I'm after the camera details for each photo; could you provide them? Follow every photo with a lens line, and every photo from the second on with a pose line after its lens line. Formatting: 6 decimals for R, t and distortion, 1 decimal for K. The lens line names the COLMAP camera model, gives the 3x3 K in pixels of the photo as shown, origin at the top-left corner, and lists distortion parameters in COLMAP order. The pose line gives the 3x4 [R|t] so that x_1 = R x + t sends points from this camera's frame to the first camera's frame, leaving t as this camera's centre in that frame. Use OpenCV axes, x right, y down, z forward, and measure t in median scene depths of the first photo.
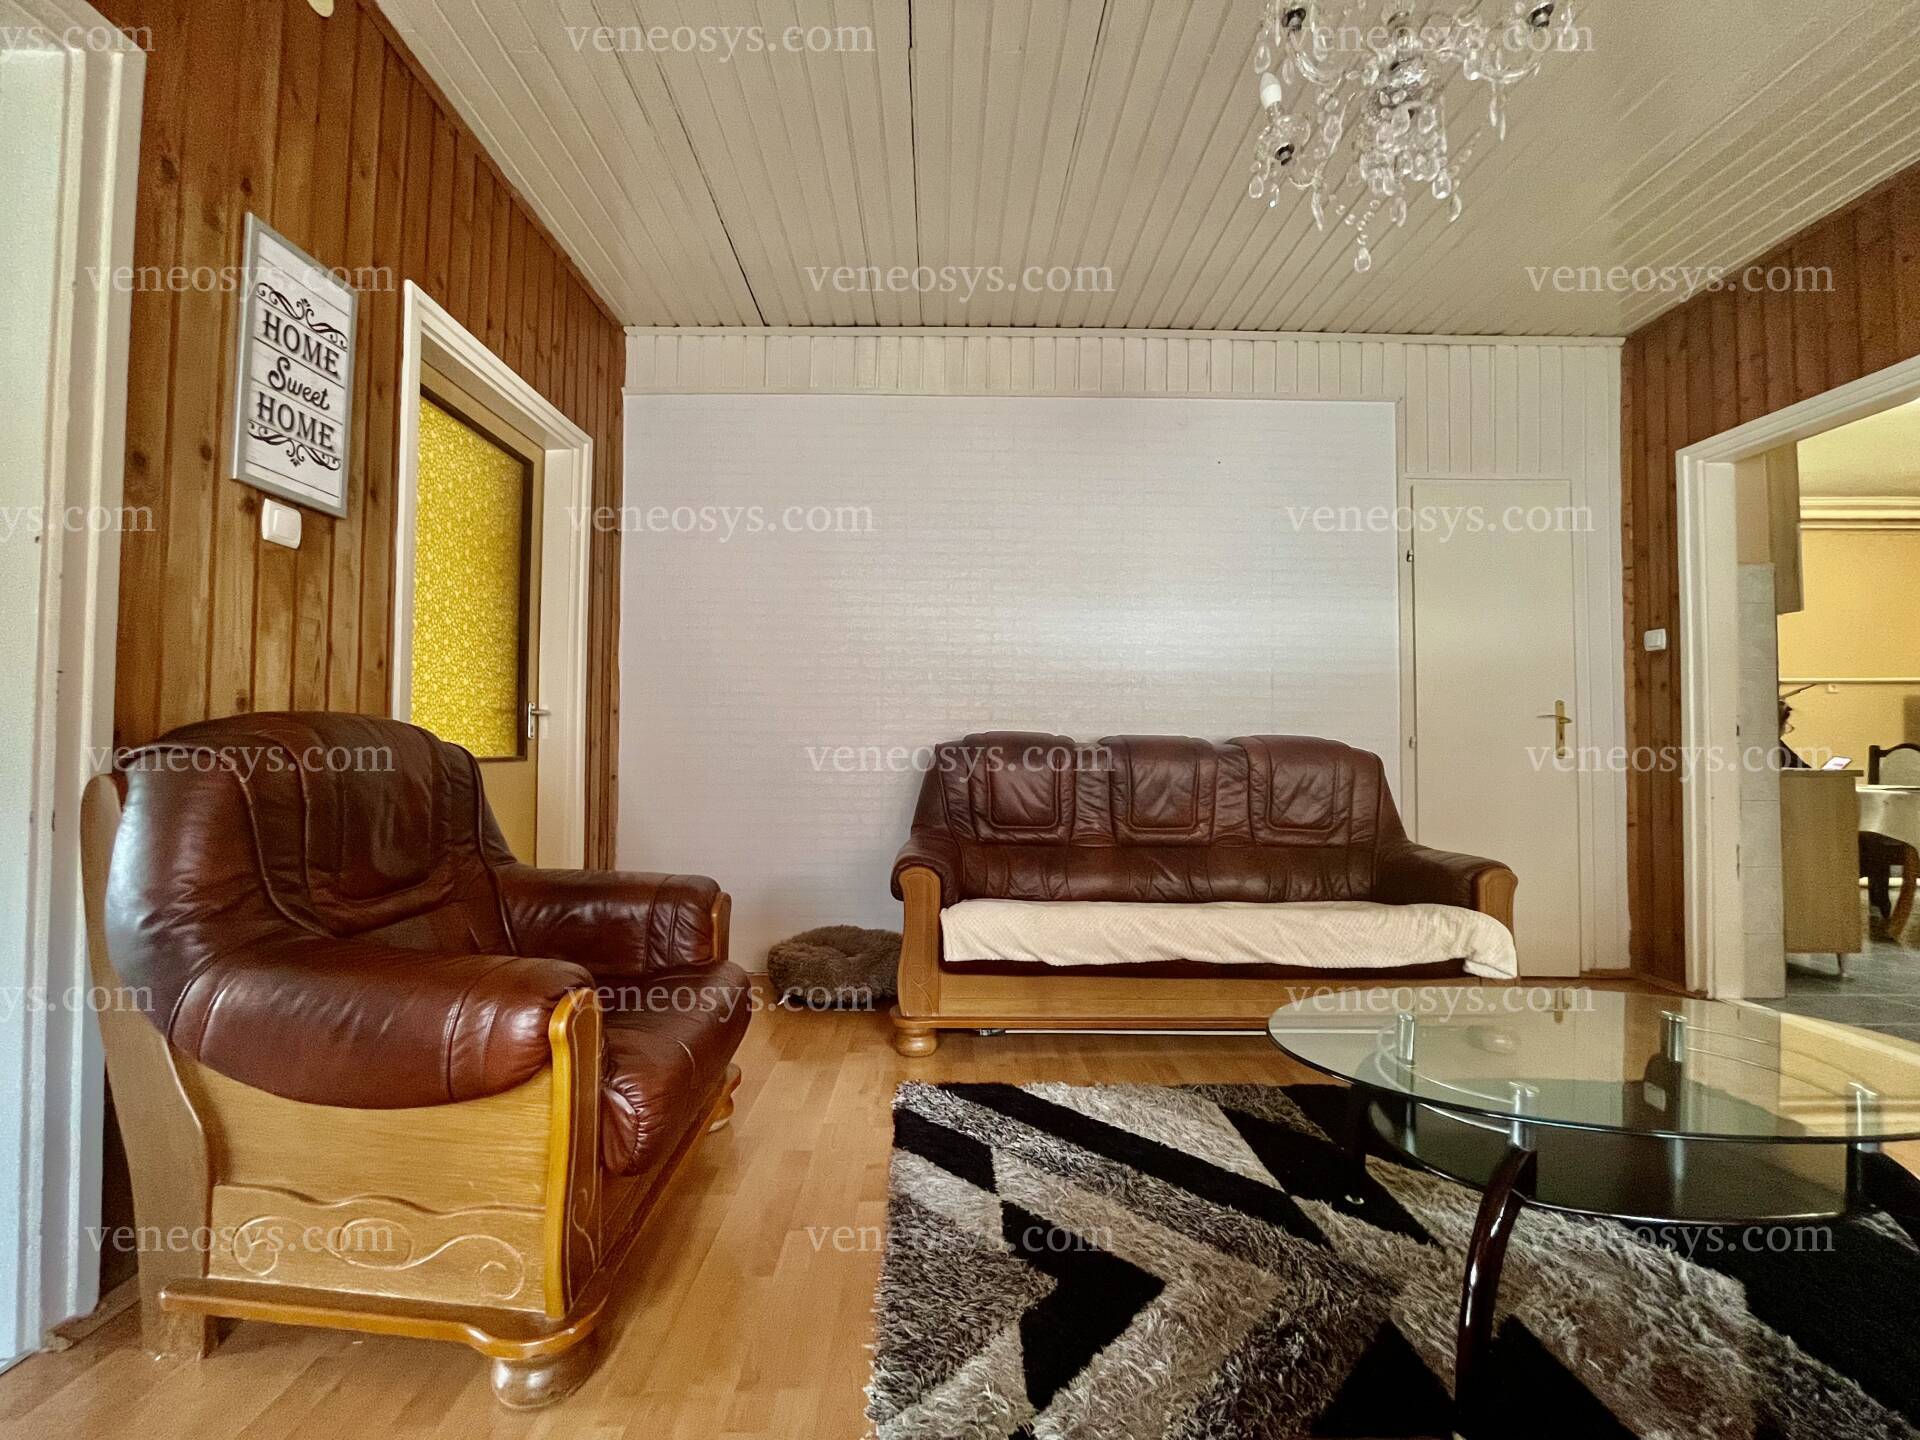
lens RADIAL K [[776.4, 0, 951.0], [0, 776.4, 717.6], [0, 0, 1]] dist [-0.002097, -0.000425]
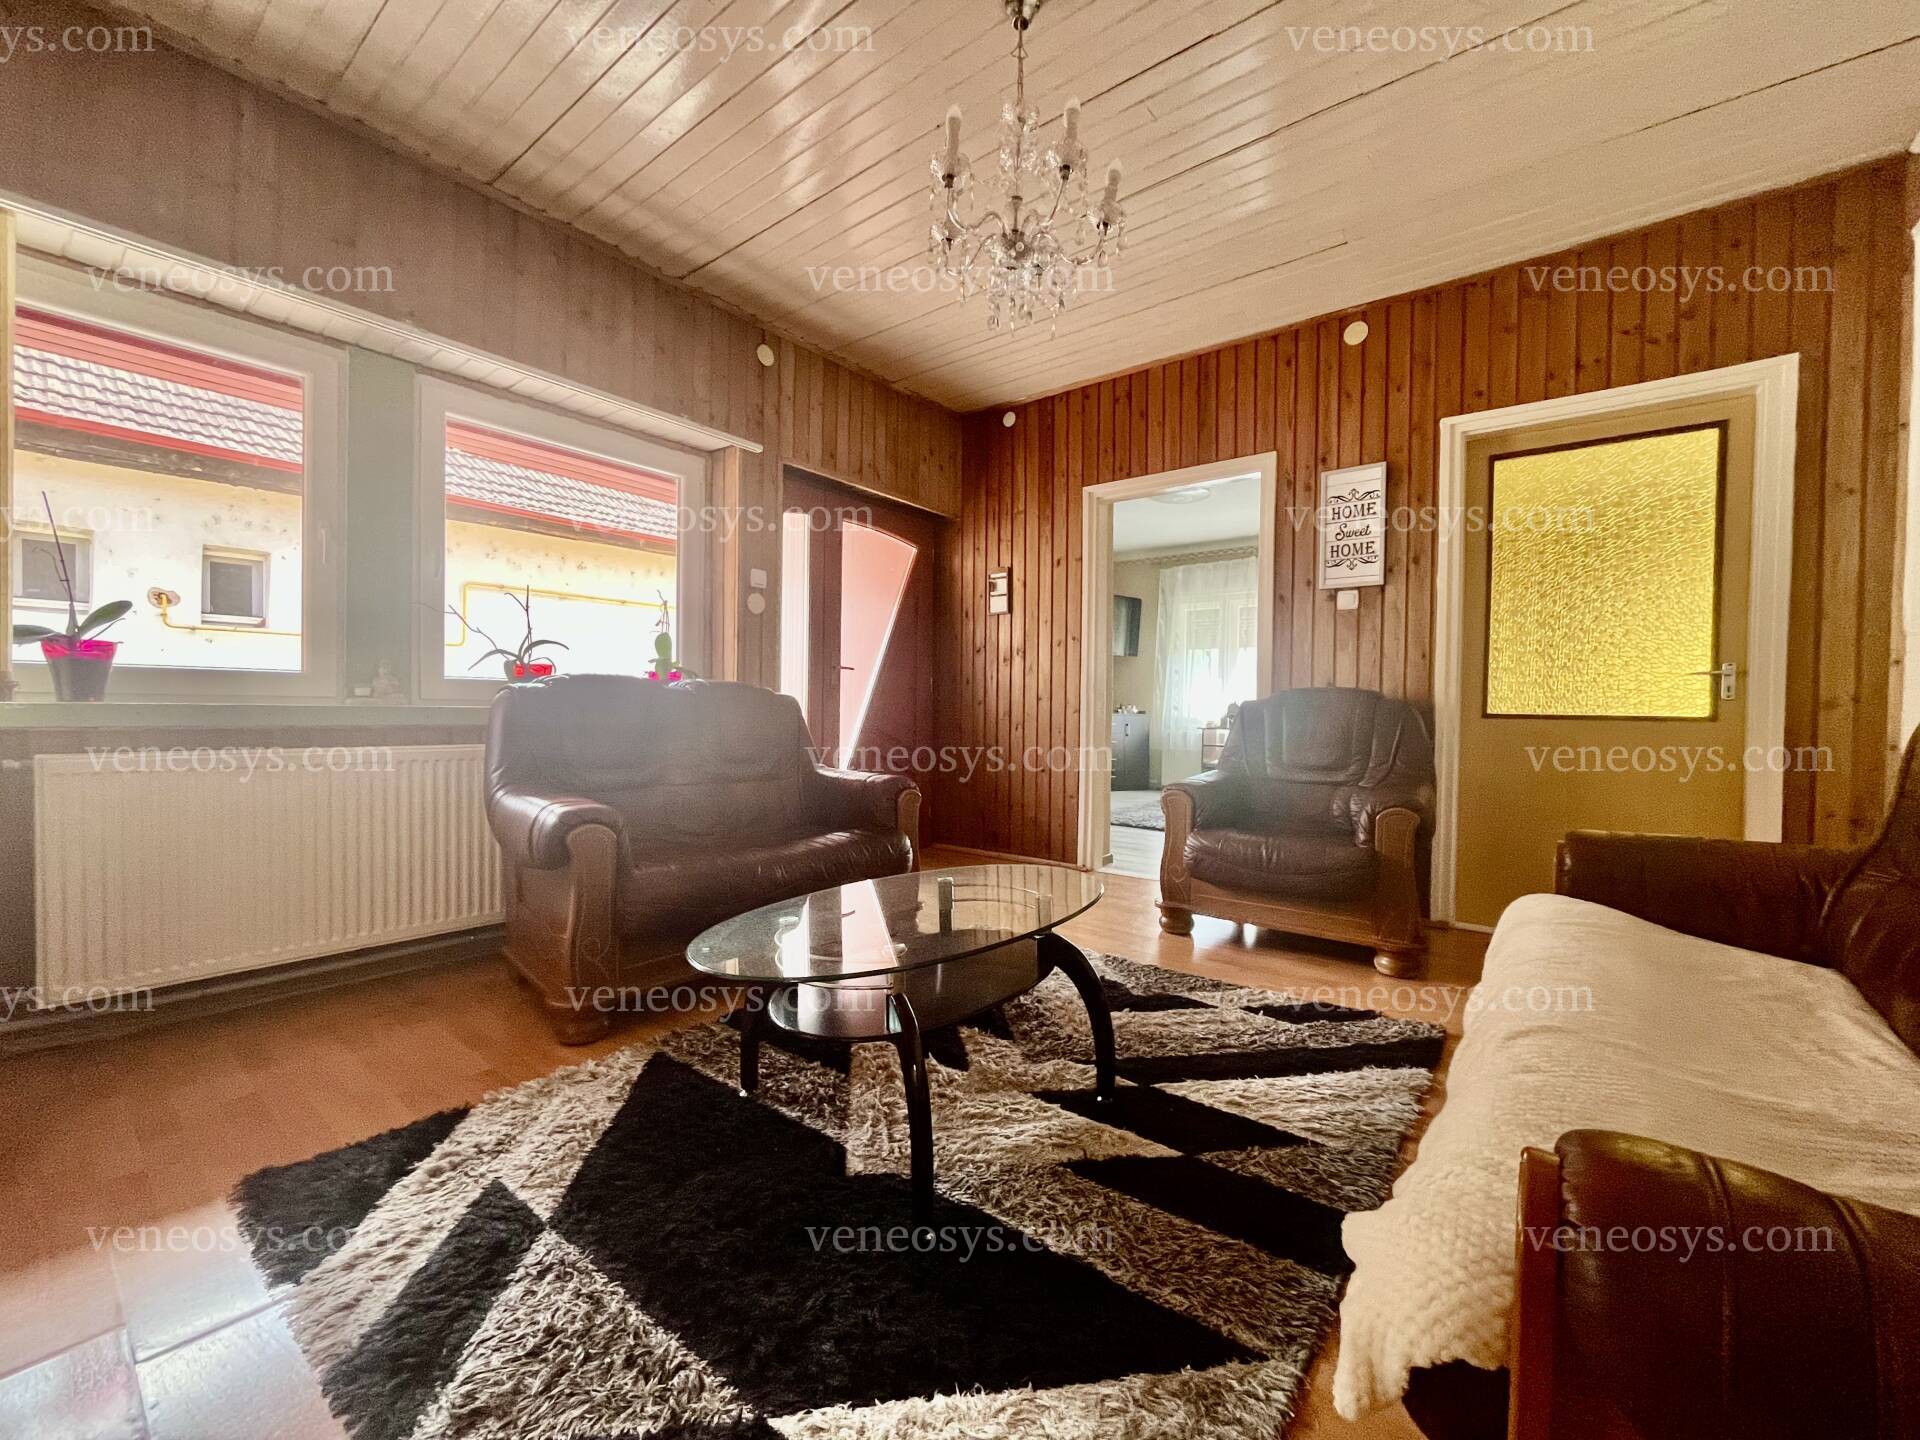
lens RADIAL K [[776.4, 0, 950.3], [0, 776.4, 712.1], [0, 0, 1]] dist [-0.002097, -0.000425]
pose [[-0.636112, -0.003332, -0.771589, 1.310234], [0.006681, 0.999929, -0.009826, 0.065480], [0.771568, -0.011405, -0.636045, 1.328842]]
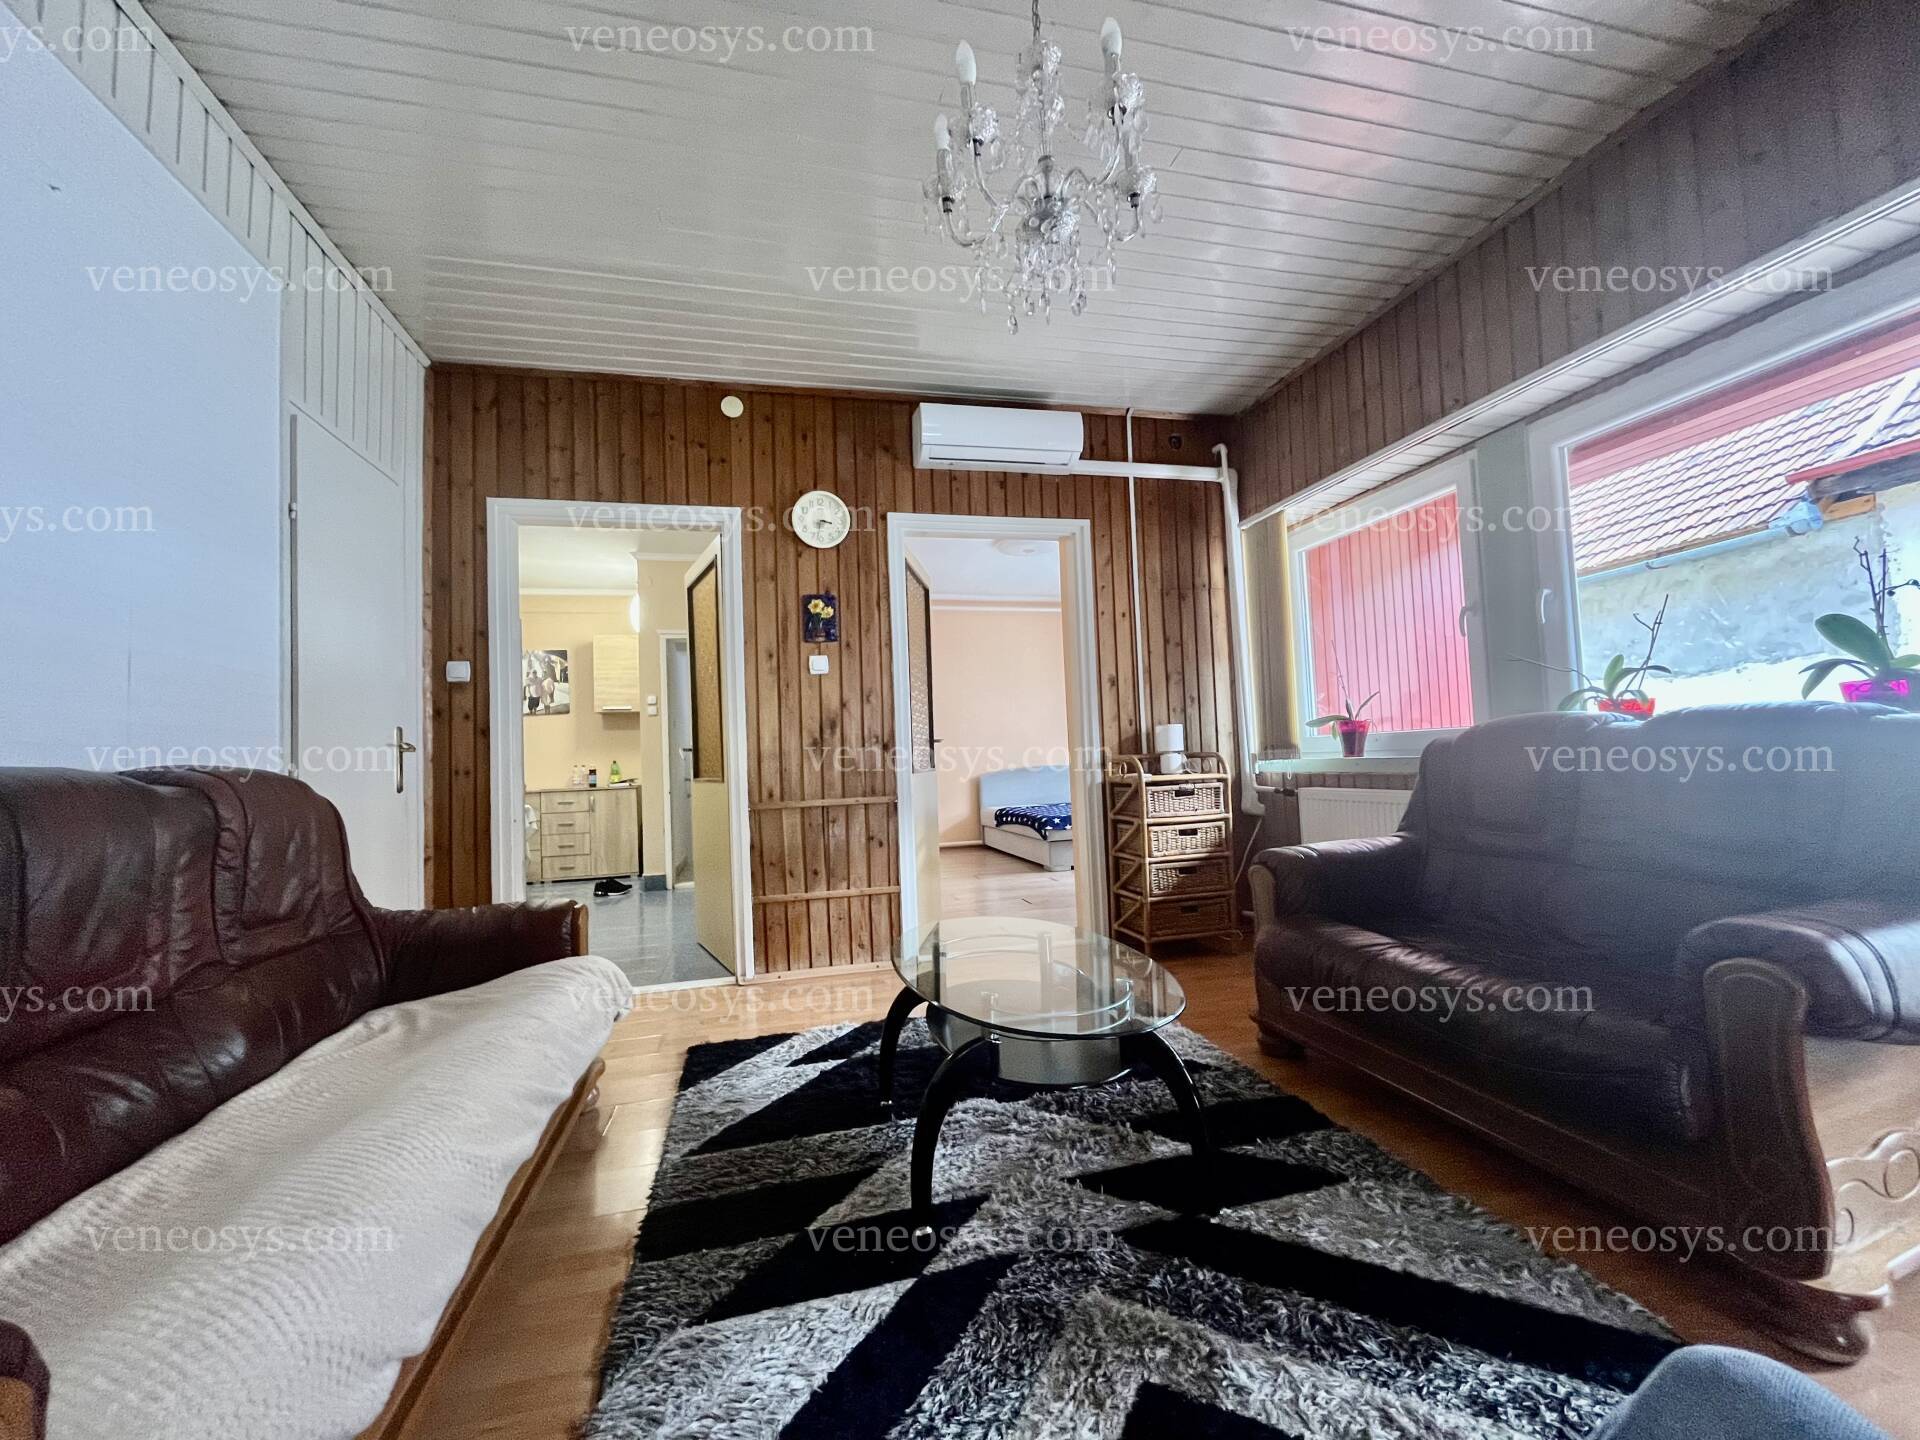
lens RADIAL K [[776.4, 0, 957.6], [0, 776.4, 721.7], [0, 0, 1]] dist [-0.002097, -0.000425]
pose [[-0.228667, 0.049040, 0.972269, -0.388206], [0.005529, 0.998780, -0.049077, 0.032929], [-0.973489, -0.005846, -0.228659, 1.012788]]
